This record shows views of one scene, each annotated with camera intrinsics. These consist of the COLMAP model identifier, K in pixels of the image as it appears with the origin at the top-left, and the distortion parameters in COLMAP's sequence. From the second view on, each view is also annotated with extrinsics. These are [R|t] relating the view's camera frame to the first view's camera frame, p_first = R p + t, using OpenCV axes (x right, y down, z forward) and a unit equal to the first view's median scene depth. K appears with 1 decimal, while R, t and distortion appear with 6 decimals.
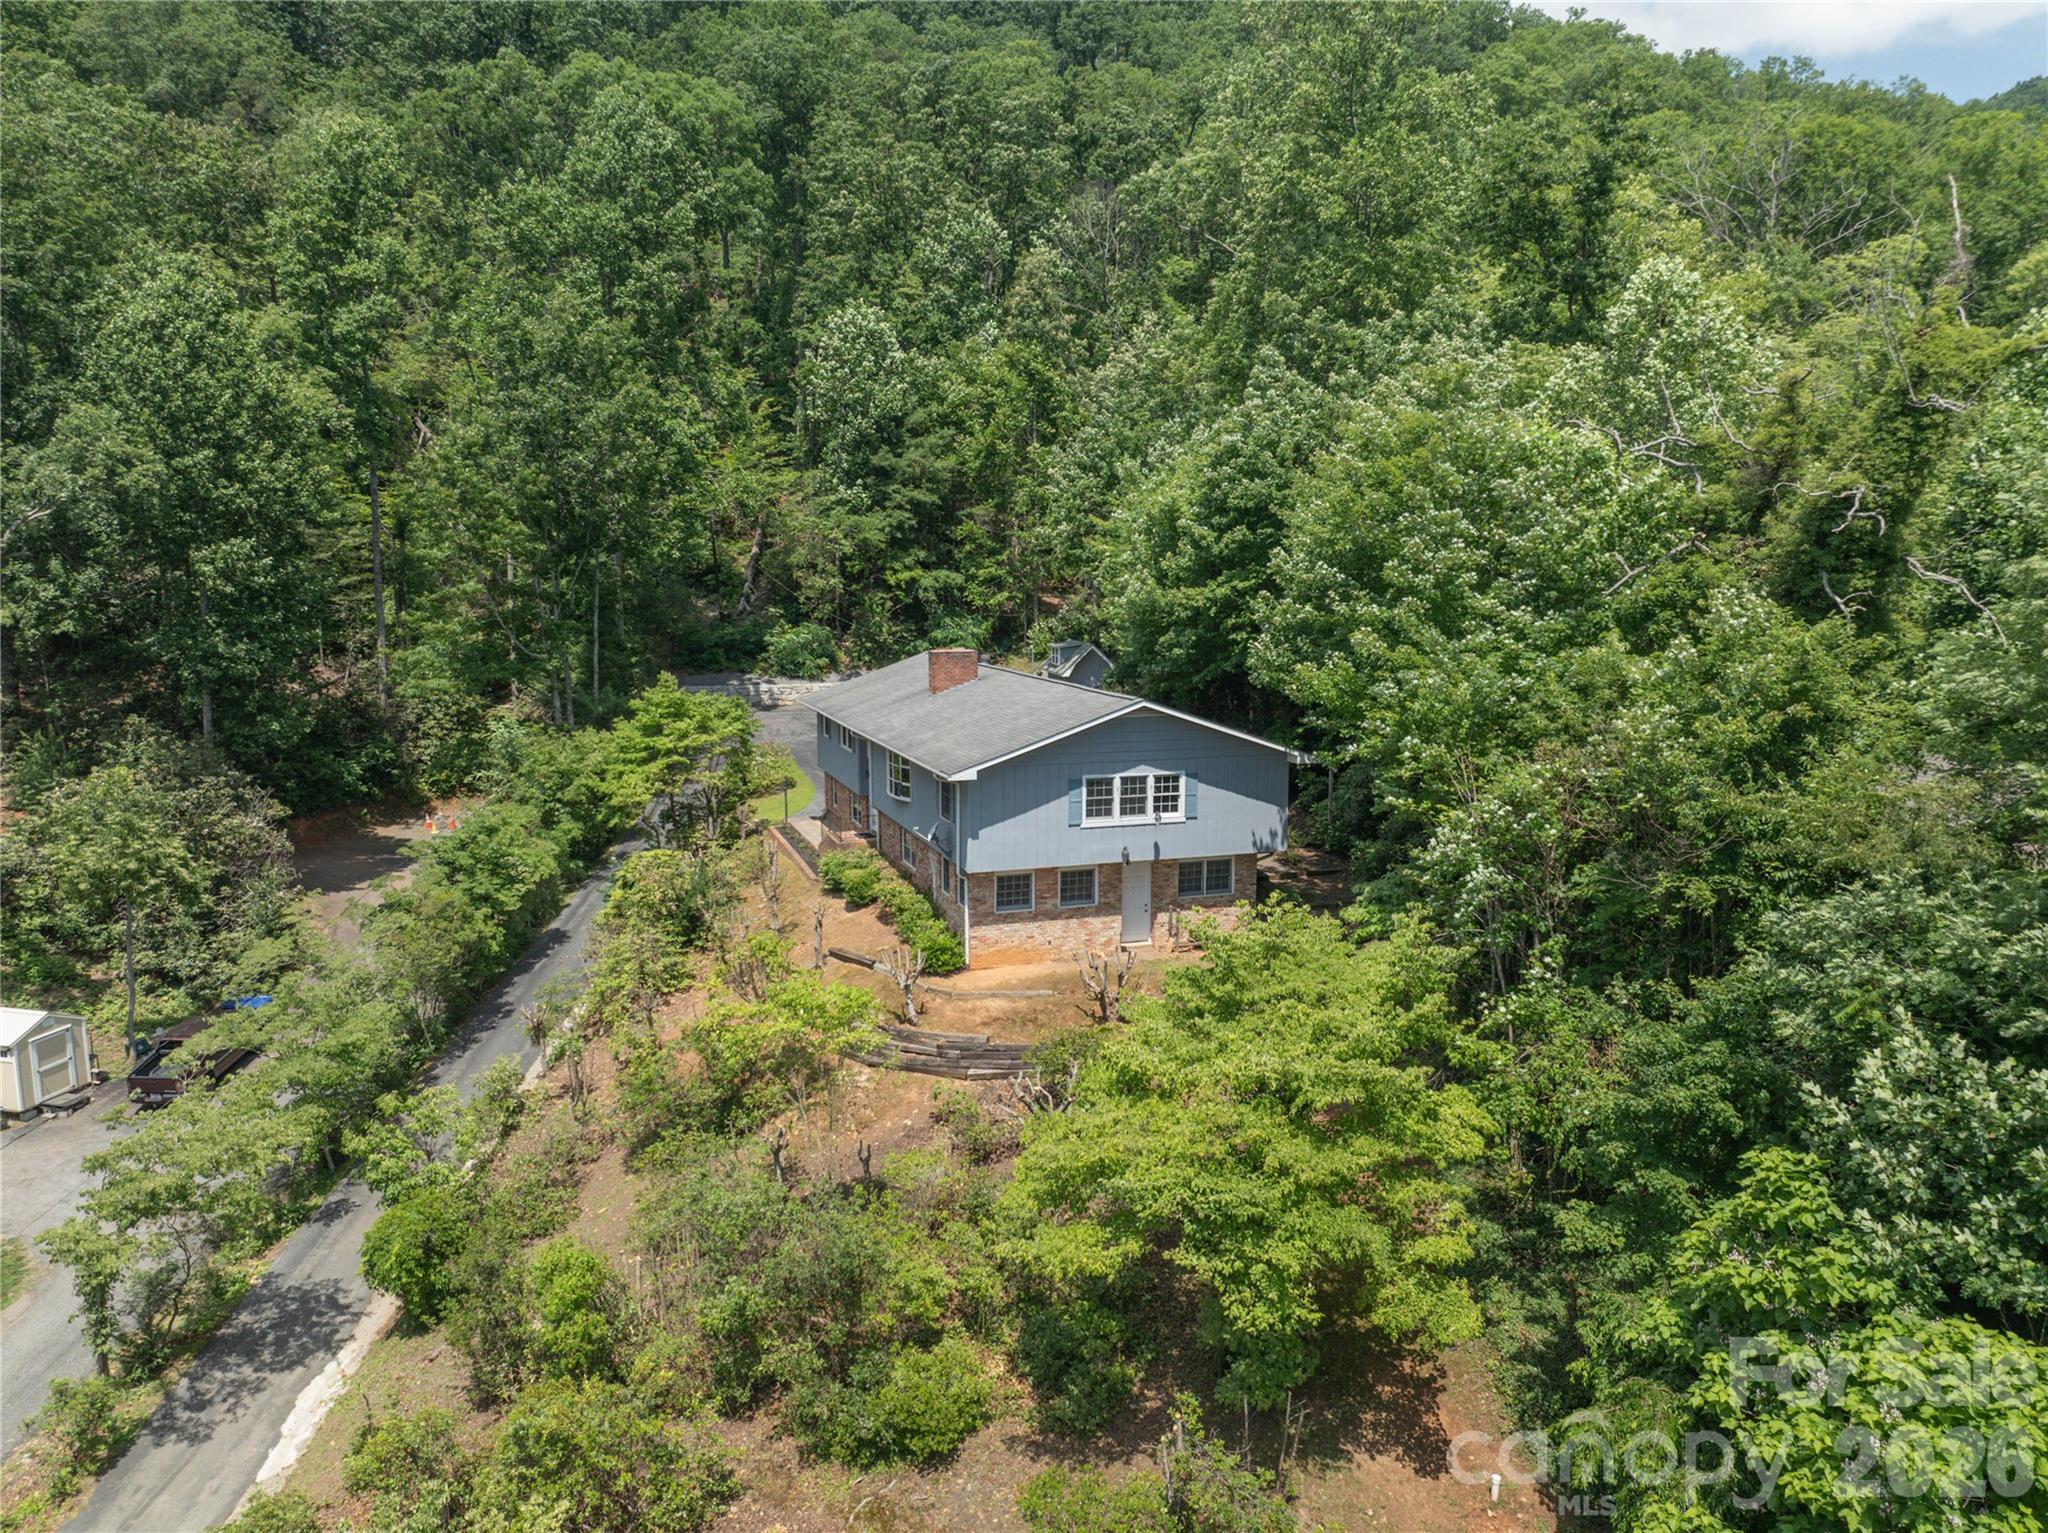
lens RADIAL K [[1429.5, 0, 1024.0], [0, 1429.5, 766.5], [0, 0, 1]] dist [-0.037473, -0.005319]
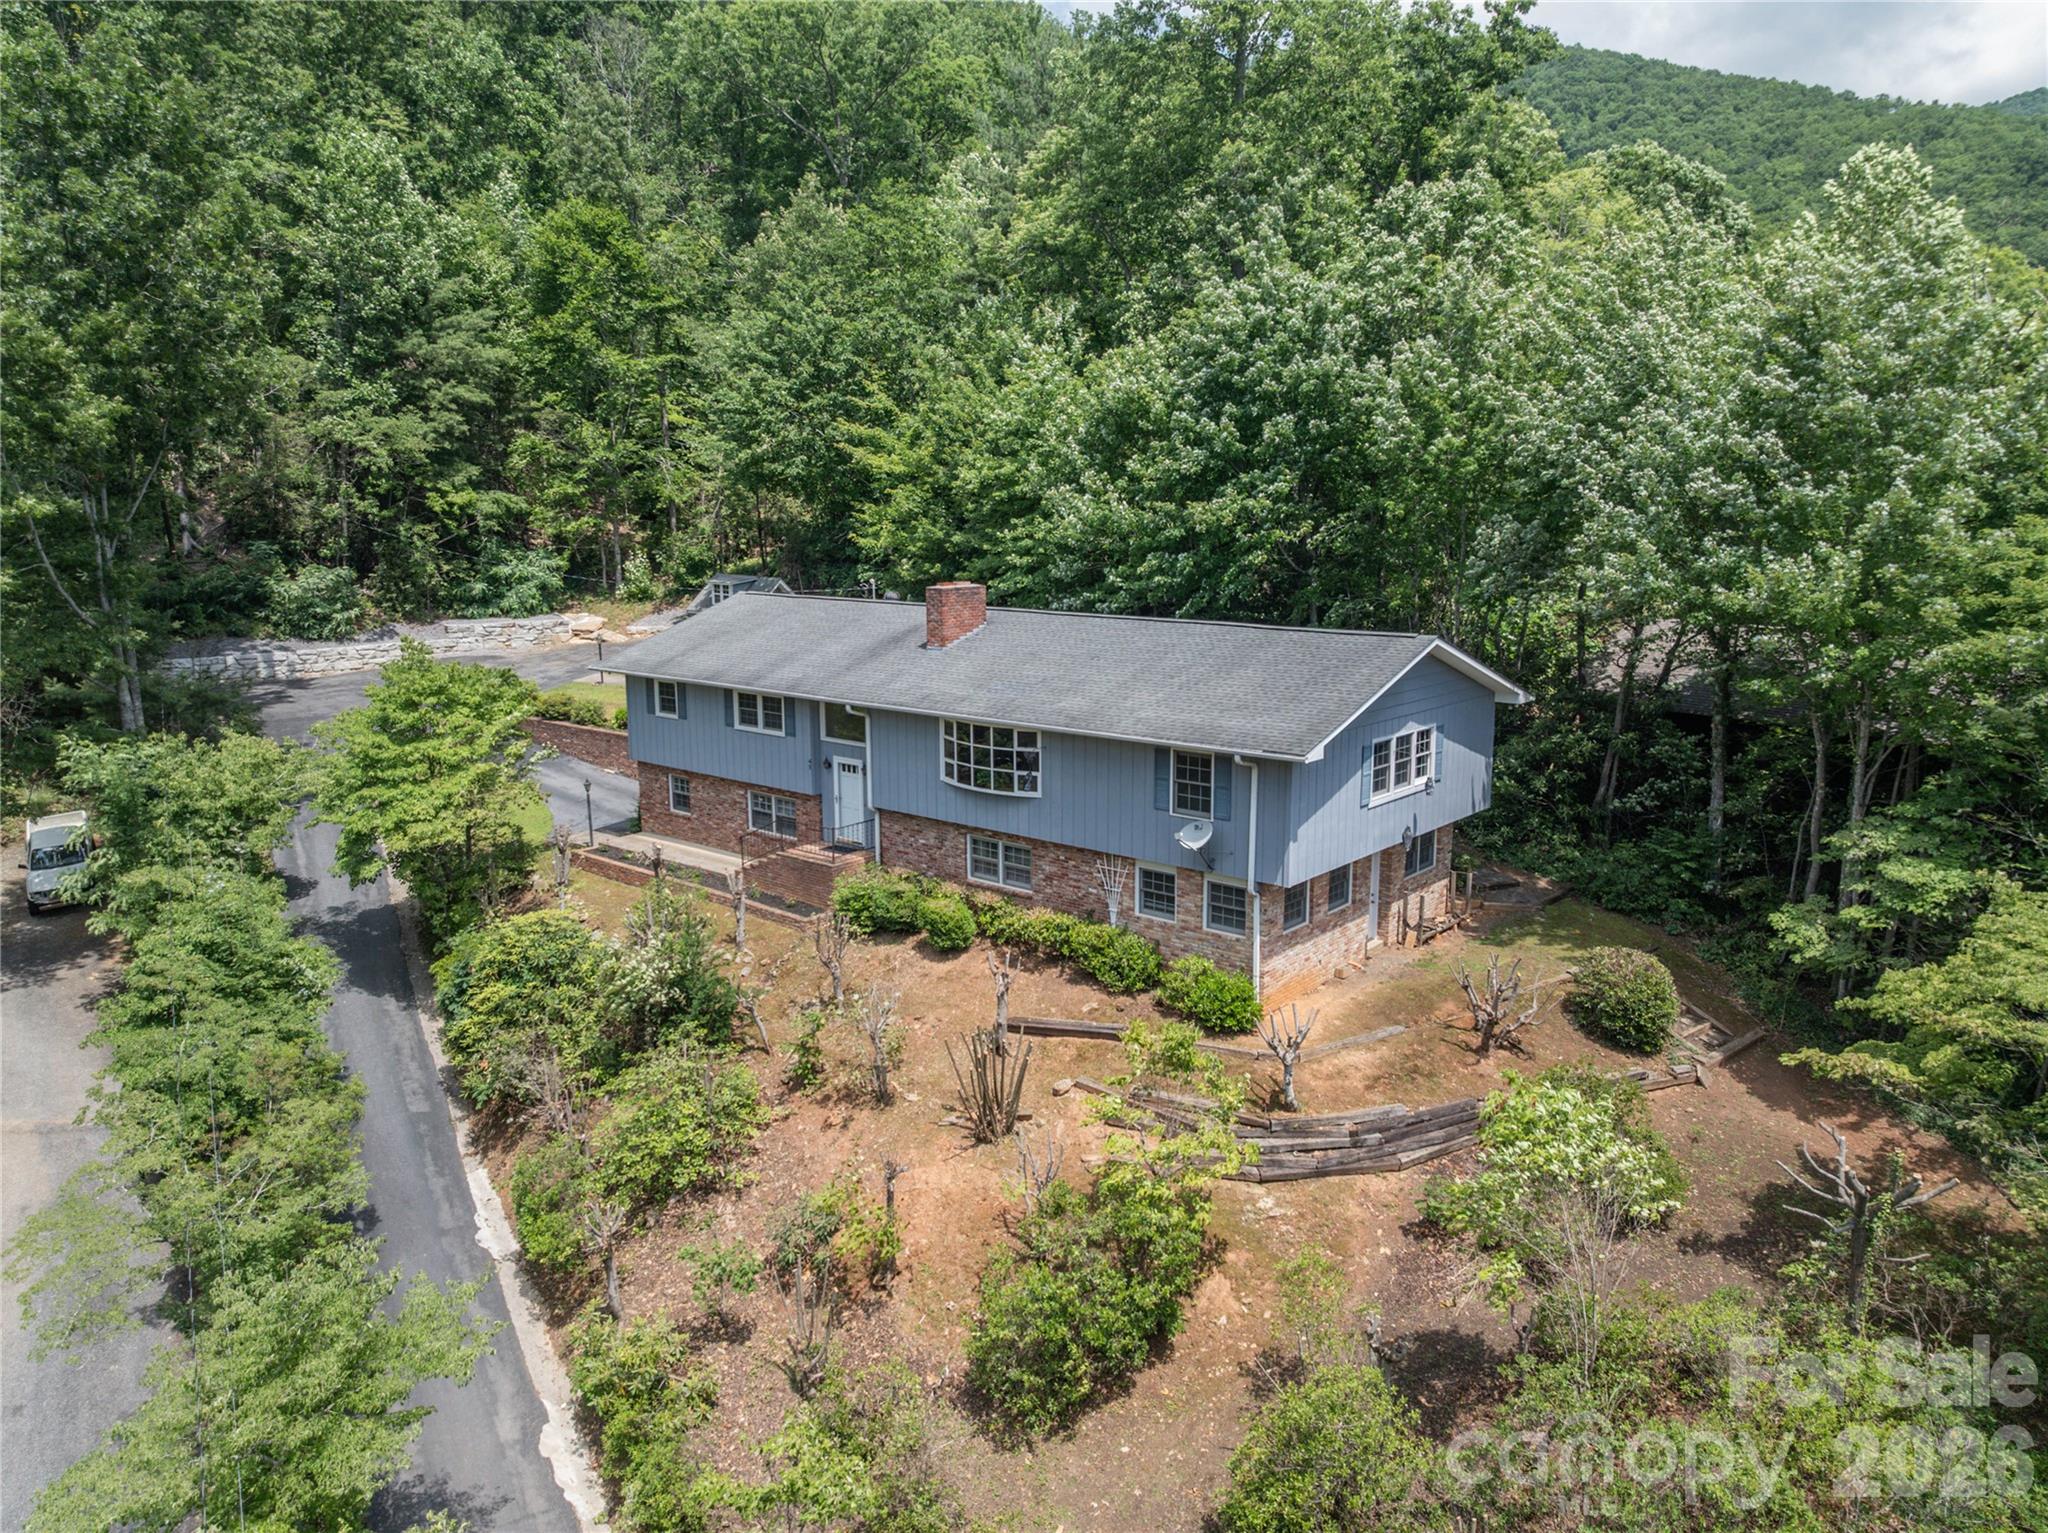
lens RADIAL K [[1429.5, 0, 1024.0], [0, 1429.5, 766.5], [0, 0, 1]] dist [-0.037473, -0.005319]
pose [[0.857696, -0.095839, 0.505146, -0.491581], [0.072660, 0.995207, 0.065445, -0.041874], [-0.508997, -0.019428, 0.860549, 0.425138]]
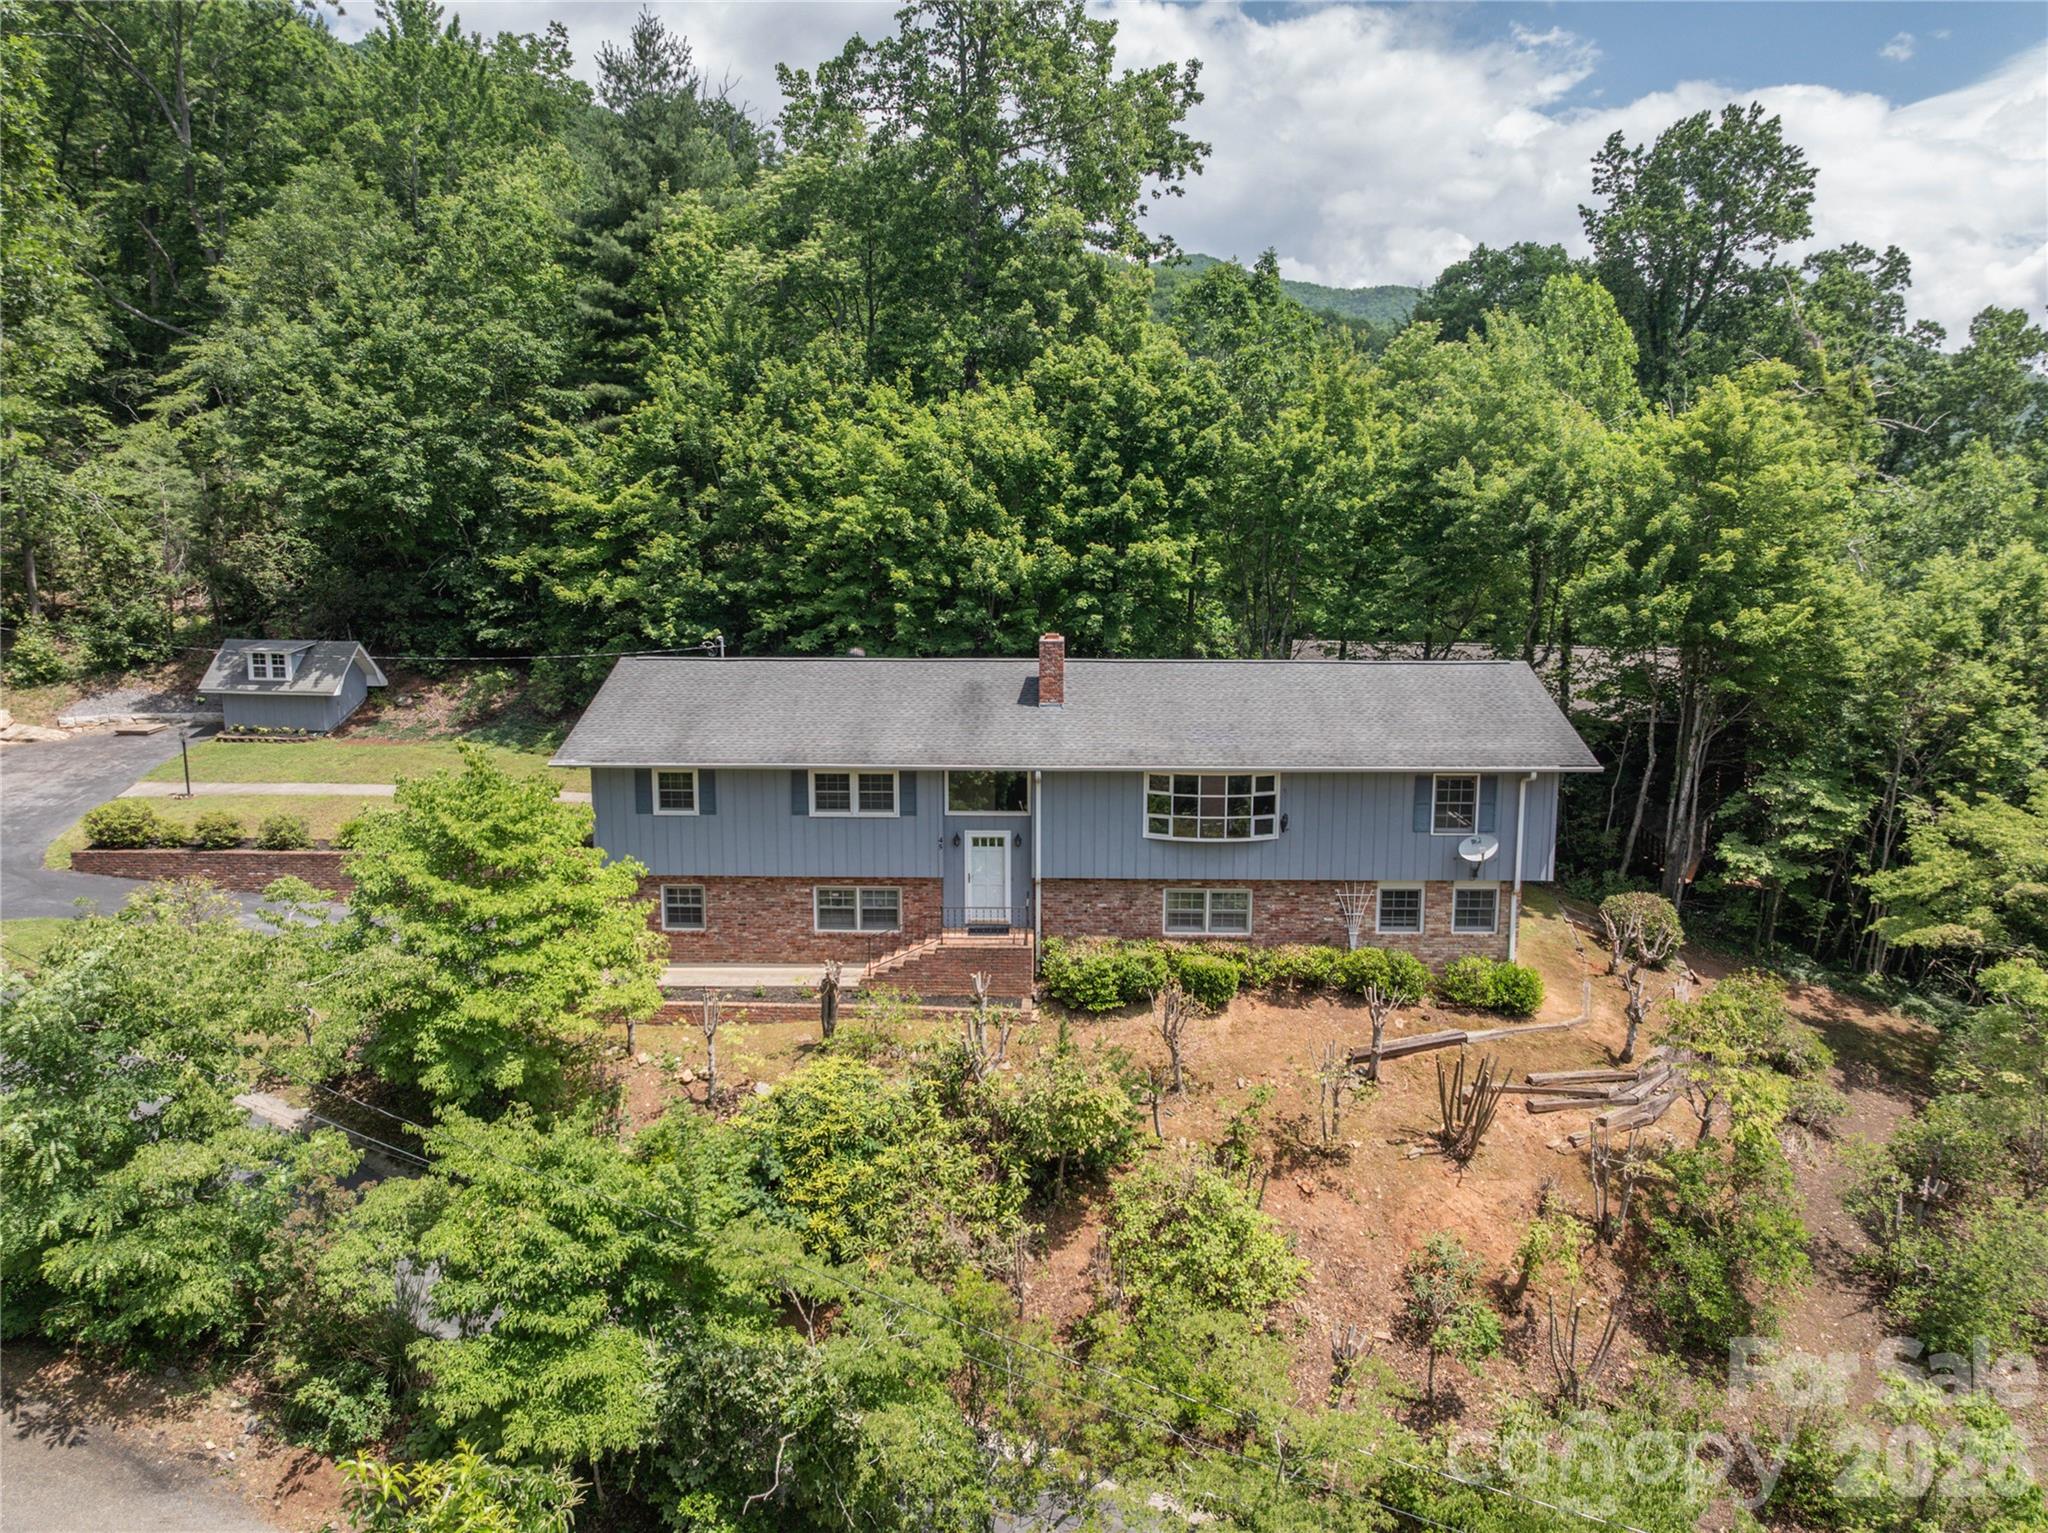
lens RADIAL K [[1468.4, 0, 1024.0], [0, 1468.4, 766.5], [0, 0, 1]] dist [-0.004041, -0.001701]
pose [[0.344120, -0.148835, 0.927054, -0.904628], [0.129365, 0.985456, 0.110191, -0.123705], [-0.929971, 0.082010, 0.358369, 0.930479]]
